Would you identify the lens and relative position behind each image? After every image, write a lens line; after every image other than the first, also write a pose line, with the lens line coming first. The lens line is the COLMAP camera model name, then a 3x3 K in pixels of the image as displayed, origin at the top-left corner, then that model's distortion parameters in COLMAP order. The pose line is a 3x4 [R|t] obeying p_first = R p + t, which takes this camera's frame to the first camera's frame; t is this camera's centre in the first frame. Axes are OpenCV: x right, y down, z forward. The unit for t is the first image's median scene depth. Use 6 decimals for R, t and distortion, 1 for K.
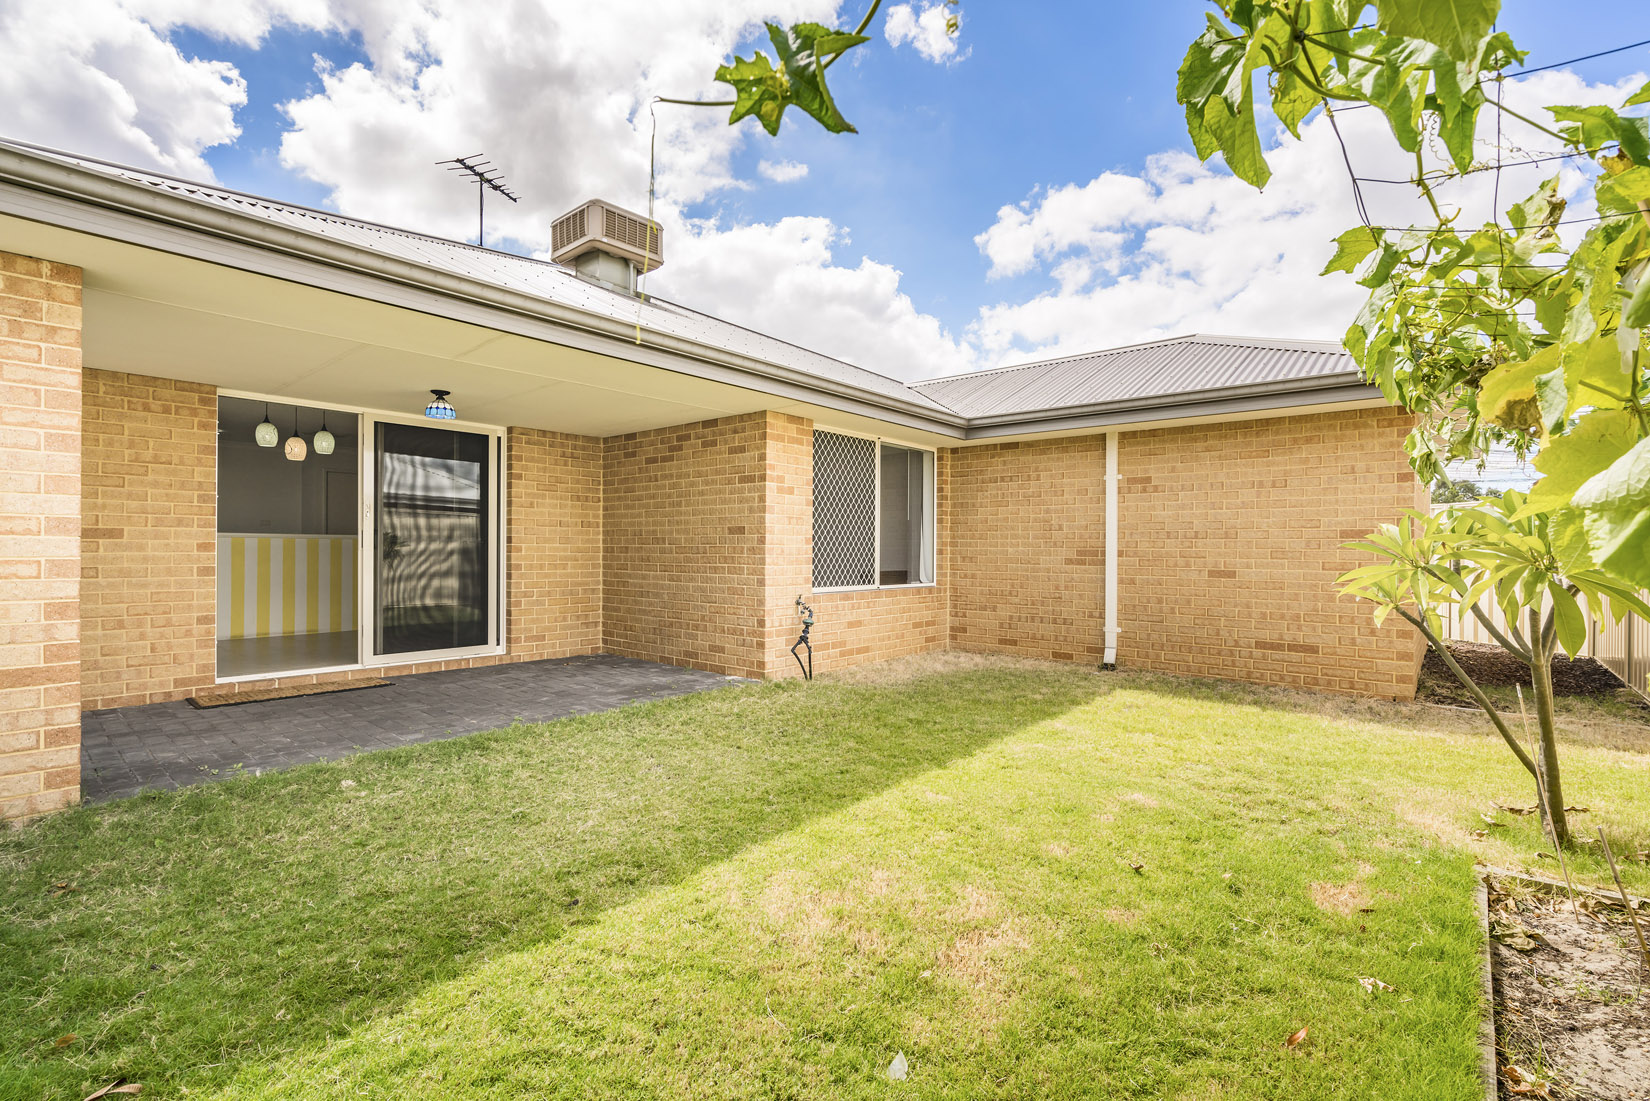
lens RADIAL K [[747.0, 0, 830.2], [0, 747.0, 550.9], [0, 0, 1]] dist [0.000685, -0.000011]
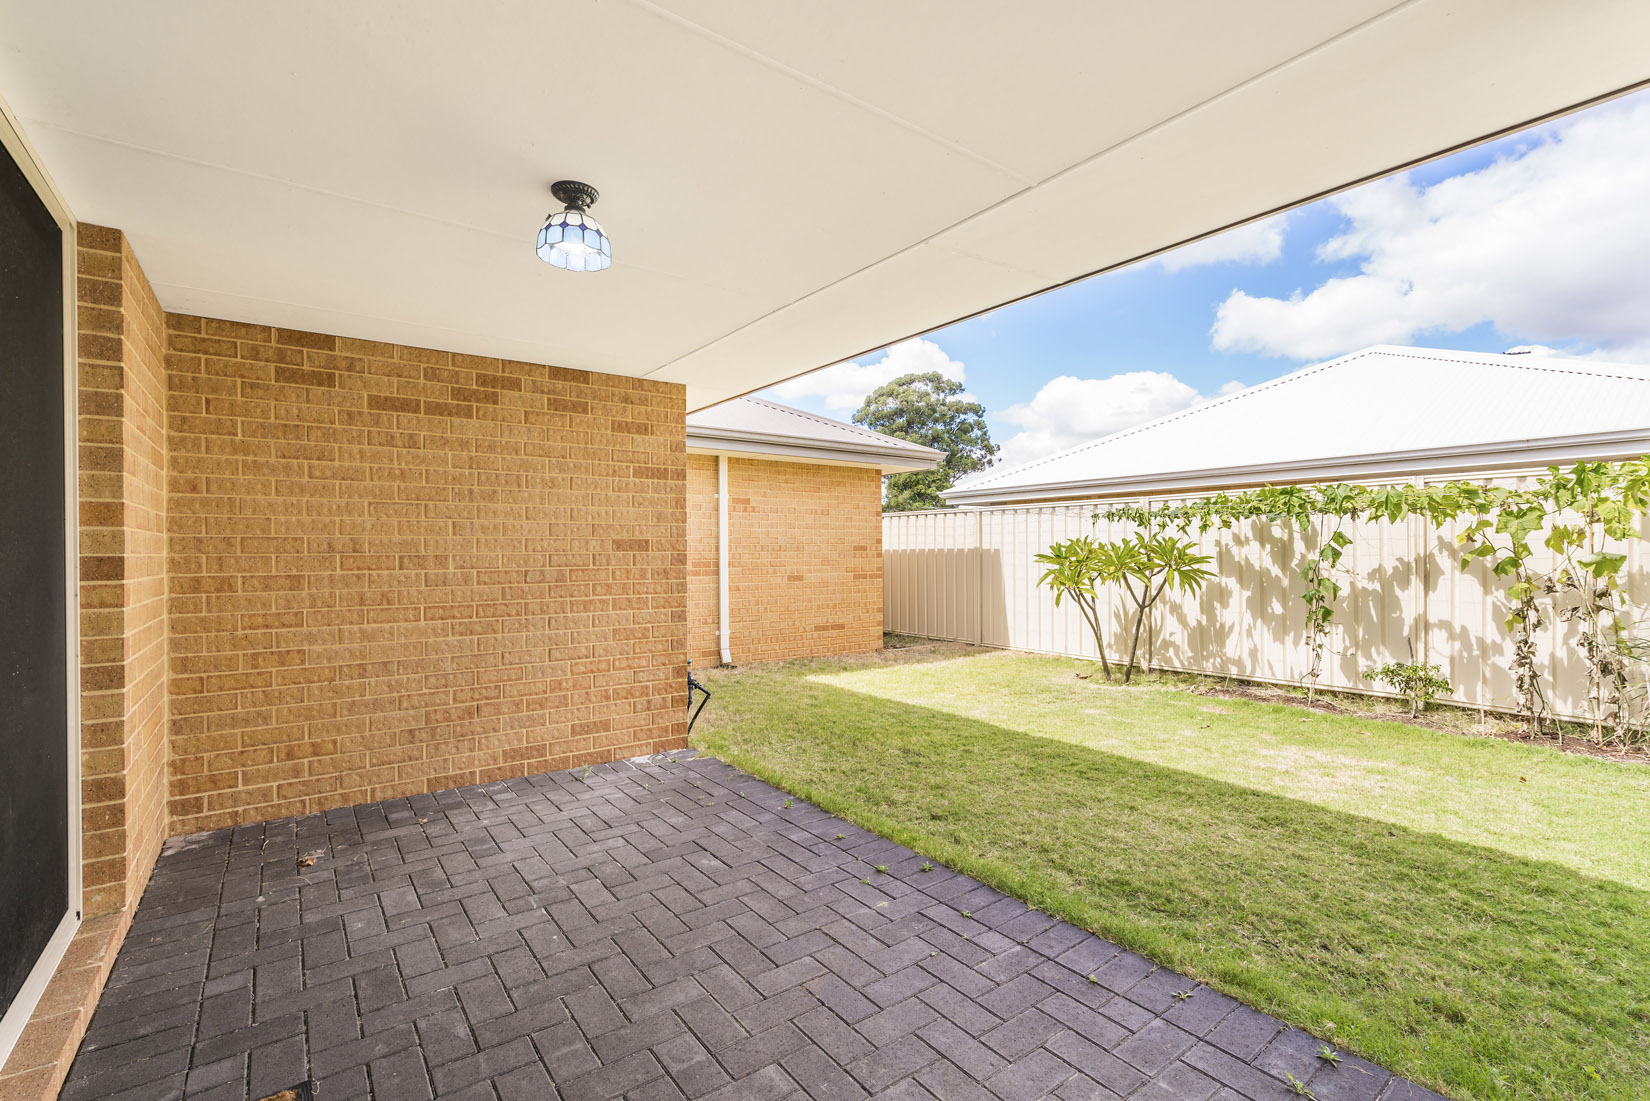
lens RADIAL K [[747.0, 0, 830.3], [0, 747.0, 547.2], [0, 0, 1]] dist [0.000685, -0.000011]
pose [[0.213410, -0.002707, 0.976959, -0.722831], [0.005691, 0.999983, 0.001528, -0.024377], [-0.976946, 0.005234, 0.213422, 0.643891]]
